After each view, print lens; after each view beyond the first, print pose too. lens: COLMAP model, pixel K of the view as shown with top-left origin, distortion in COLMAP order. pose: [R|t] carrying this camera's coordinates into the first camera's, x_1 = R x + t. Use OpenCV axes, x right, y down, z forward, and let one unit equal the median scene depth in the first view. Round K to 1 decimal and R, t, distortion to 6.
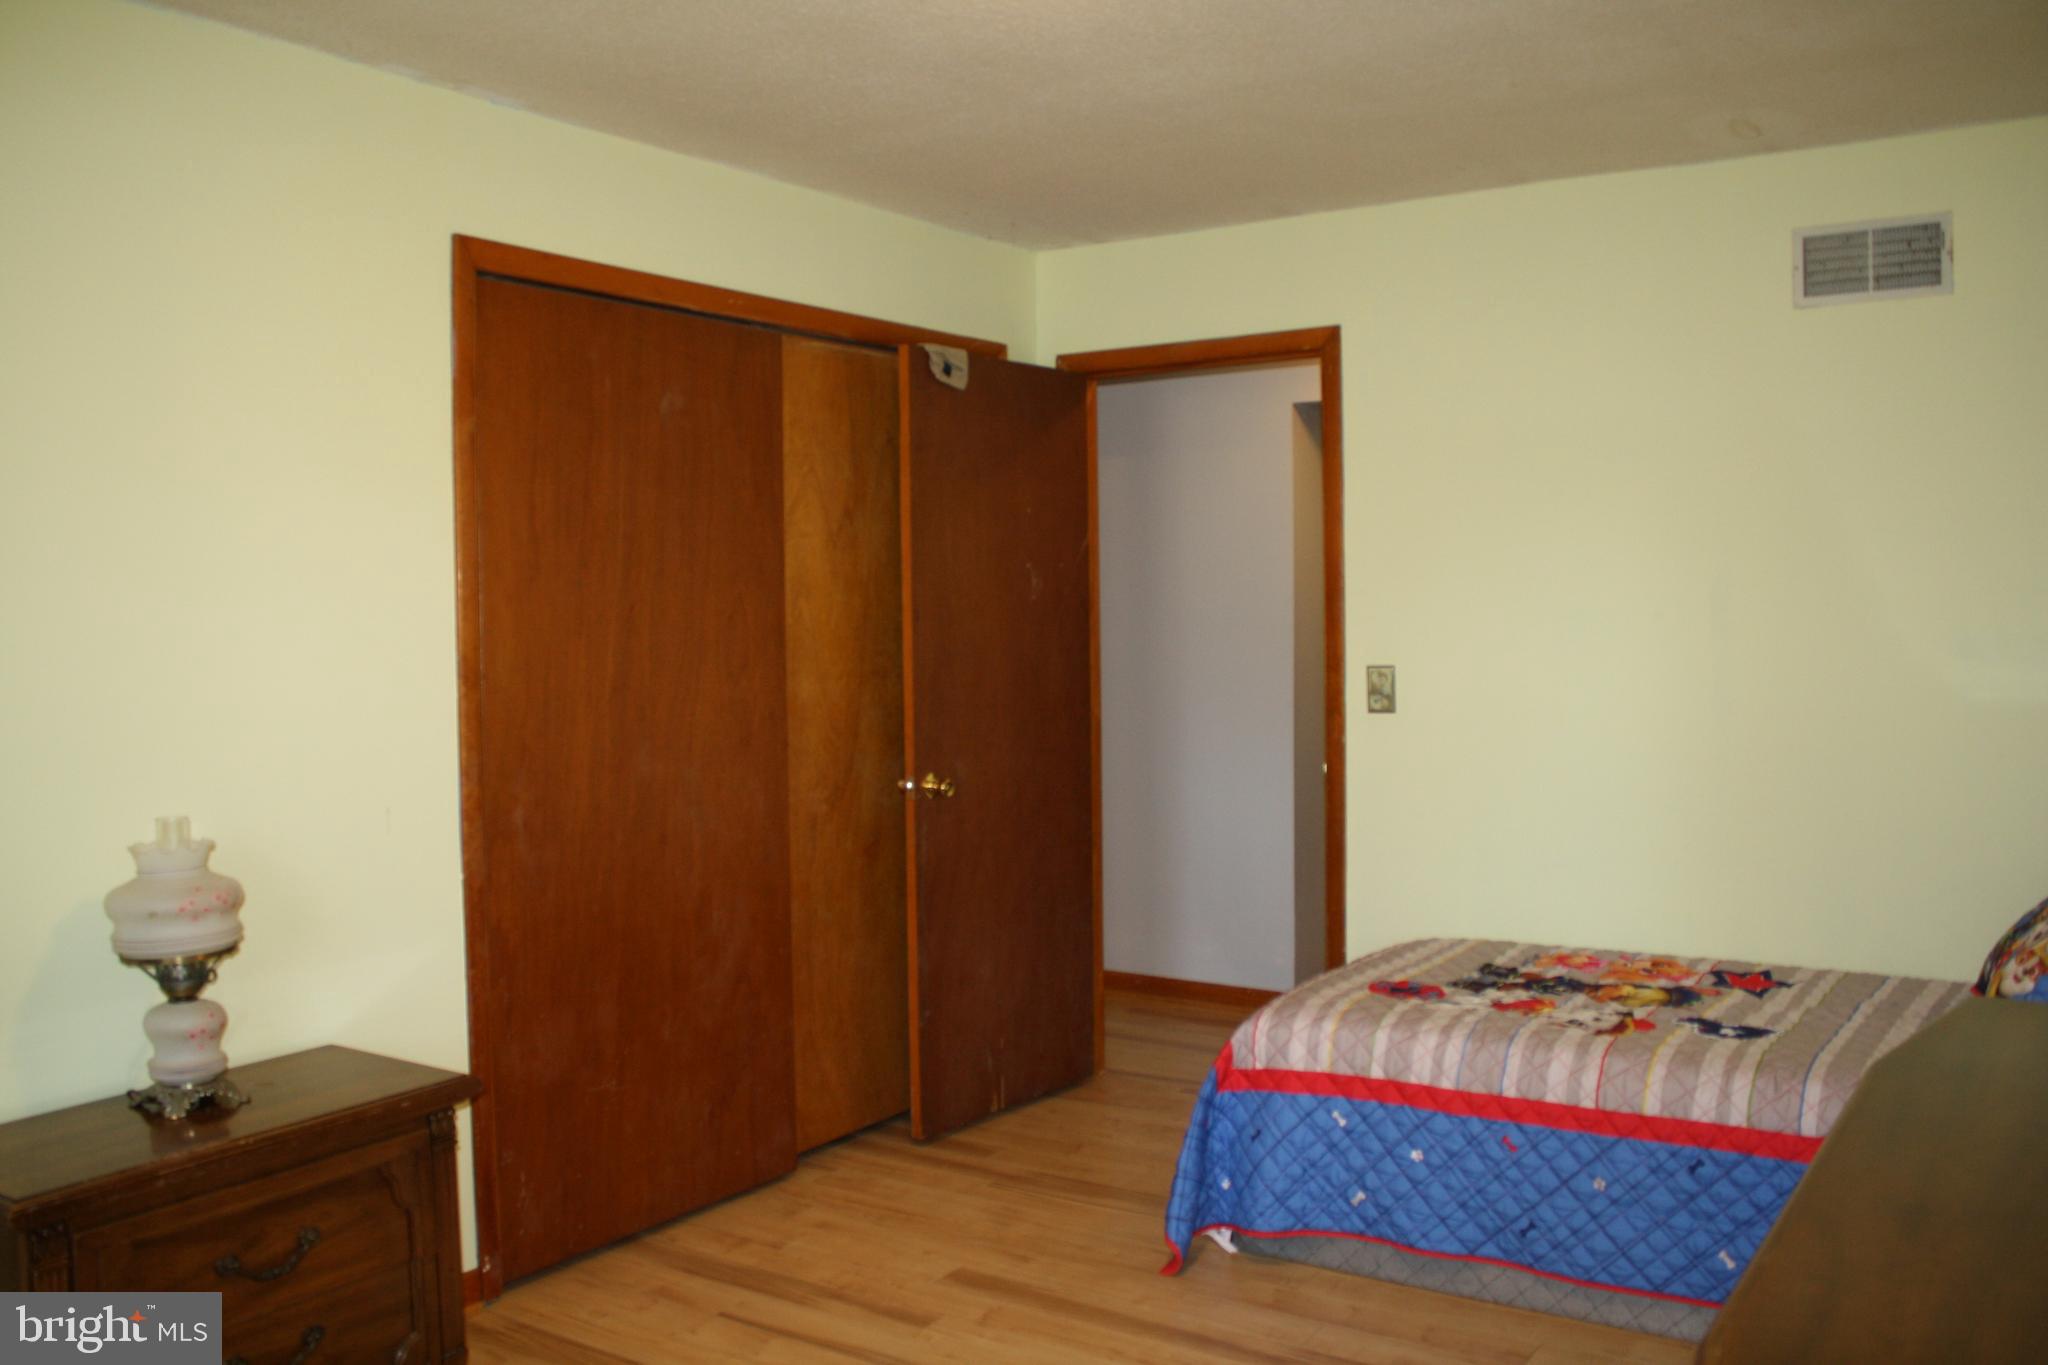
lens RADIAL K [[1734.6, 0, 1027.7], [0, 1734.6, 675.2], [0, 0, 1]] dist [-0.163509, 0.145079]
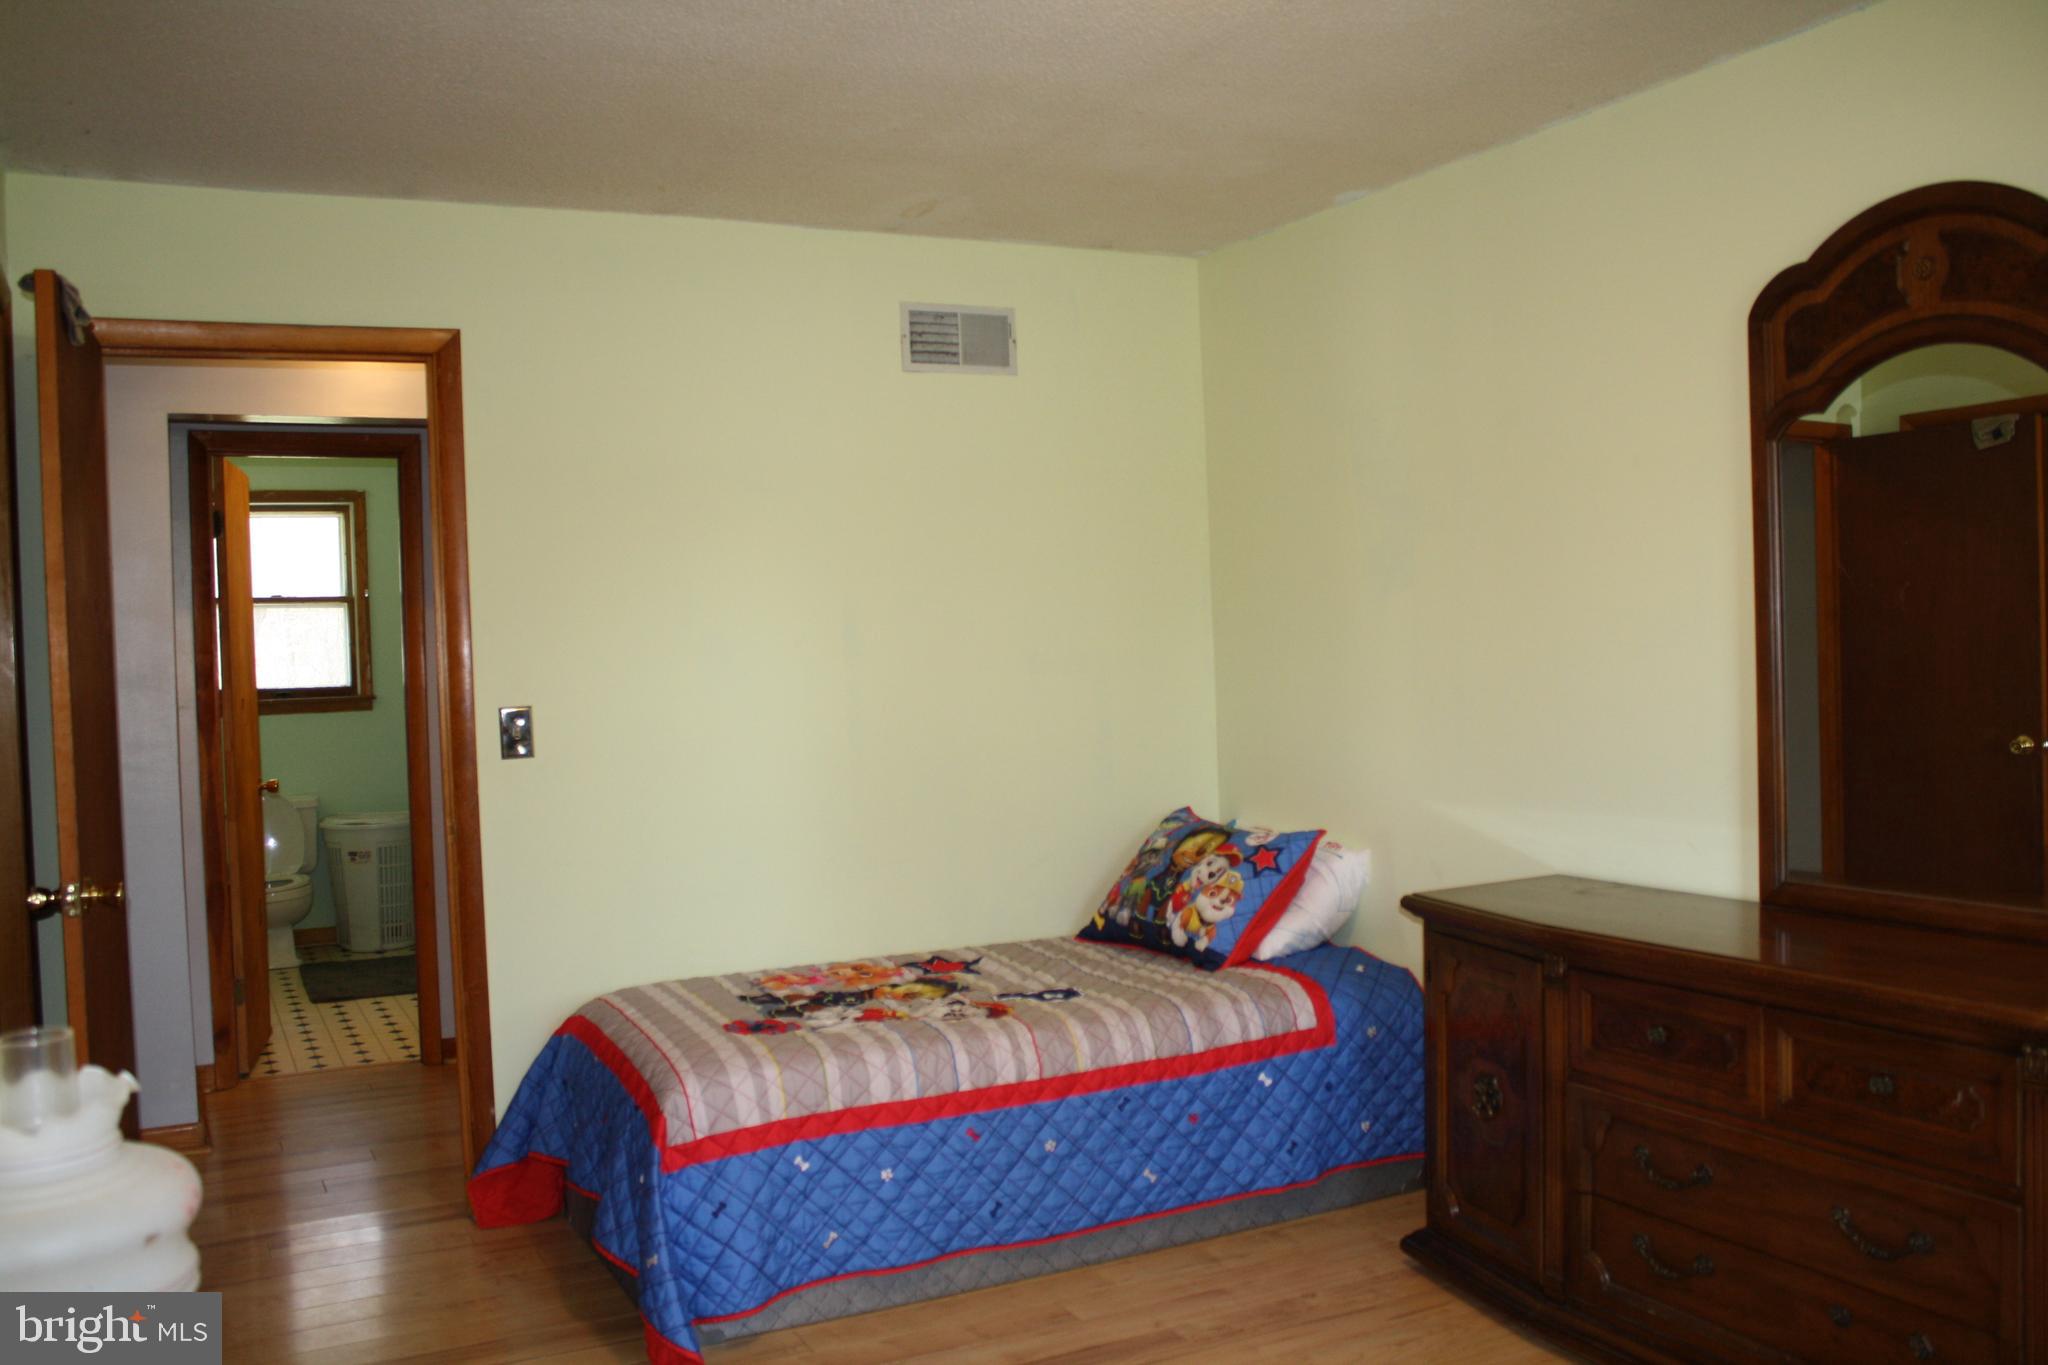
lens RADIAL K [[1734.6, 0, 1033.6], [0, 1734.6, 685.3], [0, 0, 1]] dist [-0.163509, 0.145079]
pose [[0.484493, -0.022922, 0.874495, -0.575968], [0.064019, 0.997905, -0.009311, 0.010772], [-0.872449, 0.060496, 0.484946, 0.406197]]
